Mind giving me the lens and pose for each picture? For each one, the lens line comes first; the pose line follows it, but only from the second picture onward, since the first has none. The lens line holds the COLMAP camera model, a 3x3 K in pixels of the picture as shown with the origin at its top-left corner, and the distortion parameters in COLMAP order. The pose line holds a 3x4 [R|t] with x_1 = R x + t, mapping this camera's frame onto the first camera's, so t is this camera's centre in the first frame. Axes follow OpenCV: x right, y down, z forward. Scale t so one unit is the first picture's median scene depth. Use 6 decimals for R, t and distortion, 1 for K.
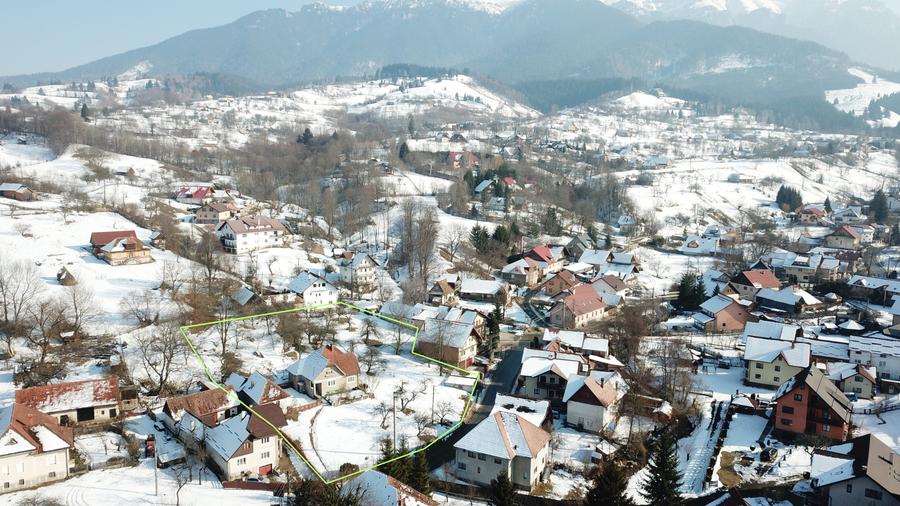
lens RADIAL K [[708.7, 0, 450.0], [0, 708.7, 253.0], [0, 0, 1]] dist [0.034948, -0.038666]
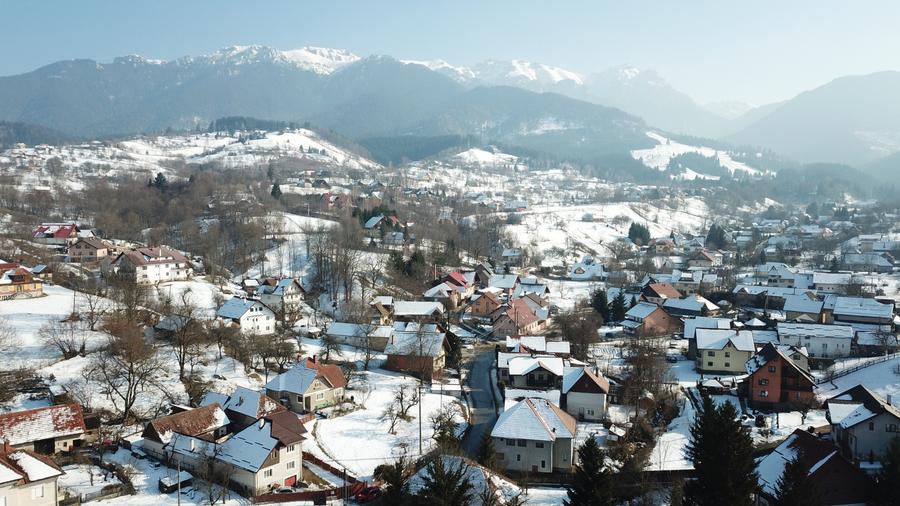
lens RADIAL K [[708.7, 0, 450.0], [0, 708.7, 253.0], [0, 0, 1]] dist [0.034948, -0.038666]
pose [[0.967257, -0.024527, 0.252611, -0.066960], [0.046871, 0.995462, -0.082814, 0.023548], [-0.249434, 0.091943, 0.964017, 0.013114]]
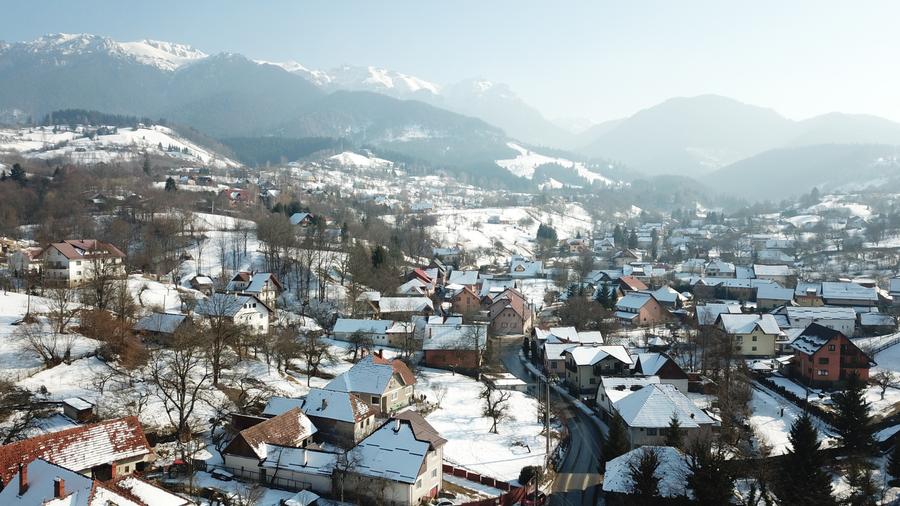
lens RADIAL K [[714.0, 0, 450.0], [0, 714.0, 253.0], [0, 0, 1]] dist [0.034255, -0.035143]
pose [[0.885766, -0.025427, 0.463436, -0.138441], [0.073483, 0.993587, -0.085934, 0.027931], [-0.458279, 0.110172, 0.881954, 0.070450]]
